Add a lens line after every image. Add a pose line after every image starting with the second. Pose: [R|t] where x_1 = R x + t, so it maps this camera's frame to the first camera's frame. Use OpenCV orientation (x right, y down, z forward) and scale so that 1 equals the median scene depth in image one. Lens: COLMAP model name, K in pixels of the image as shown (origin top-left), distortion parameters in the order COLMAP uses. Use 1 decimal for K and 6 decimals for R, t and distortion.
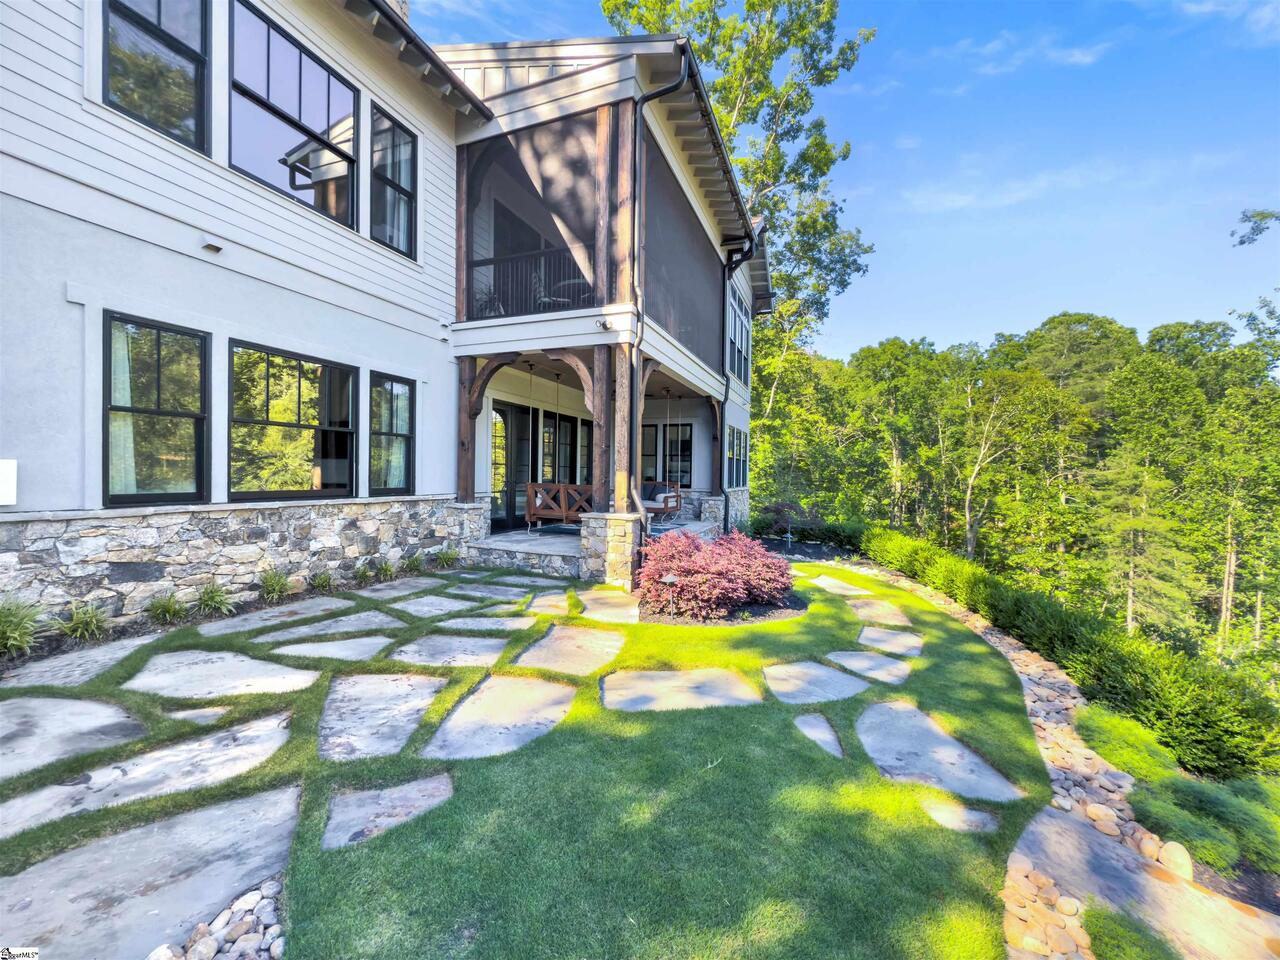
lens RADIAL K [[512.6, 0, 640.0], [0, 512.6, 480.0], [0, 0, 1]] dist [0.000438, 0.000232]
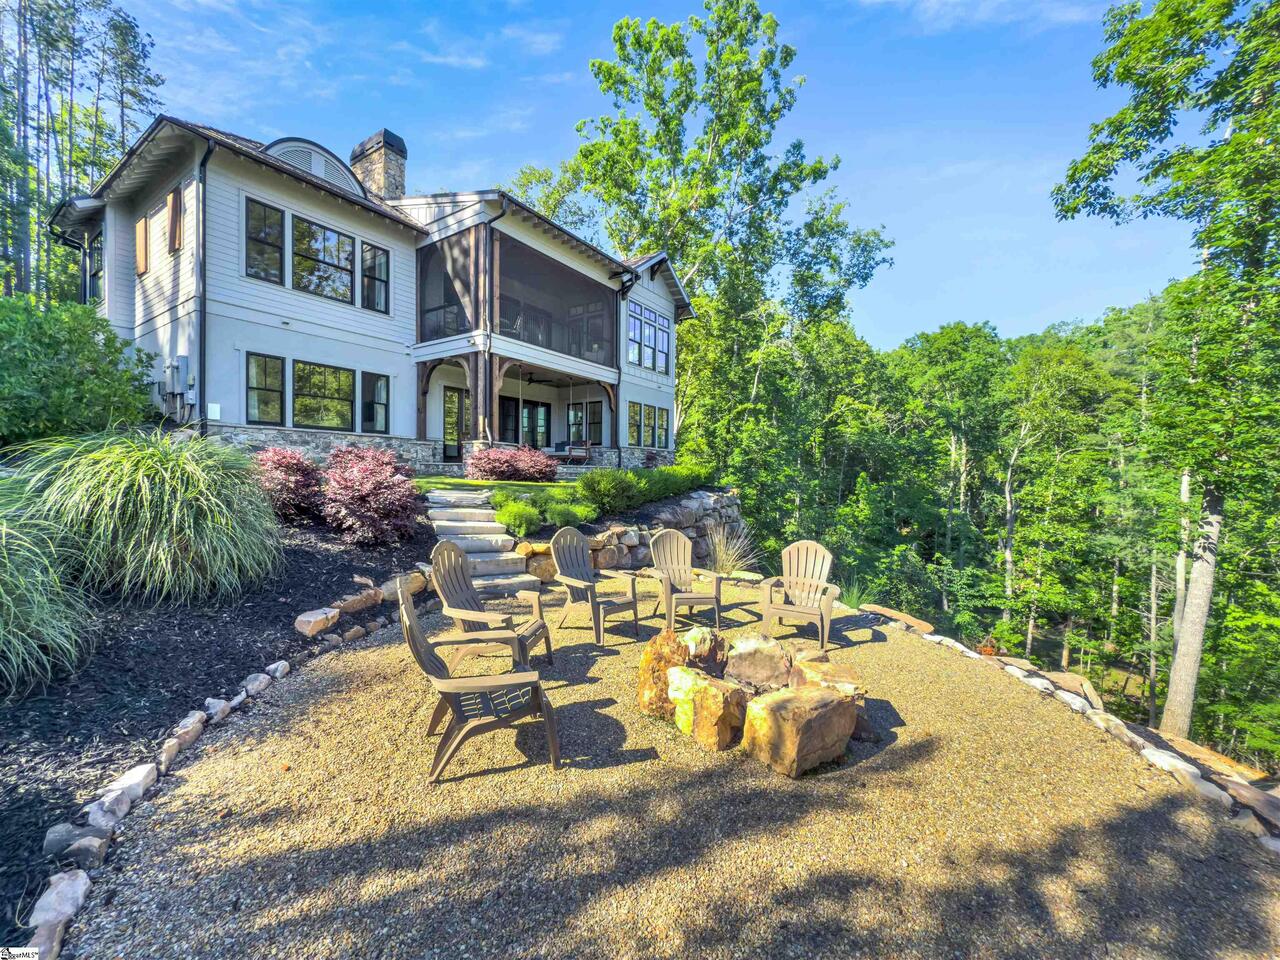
lens RADIAL K [[512.6, 0, 640.0], [0, 512.6, 480.0], [0, 0, 1]] dist [0.000438, 0.000232]
pose [[0.974732, -0.004640, -0.223330, 0.929394], [0.003292, 0.999974, -0.006411, 0.218858], [0.223354, 0.005514, 0.974722, -0.690270]]
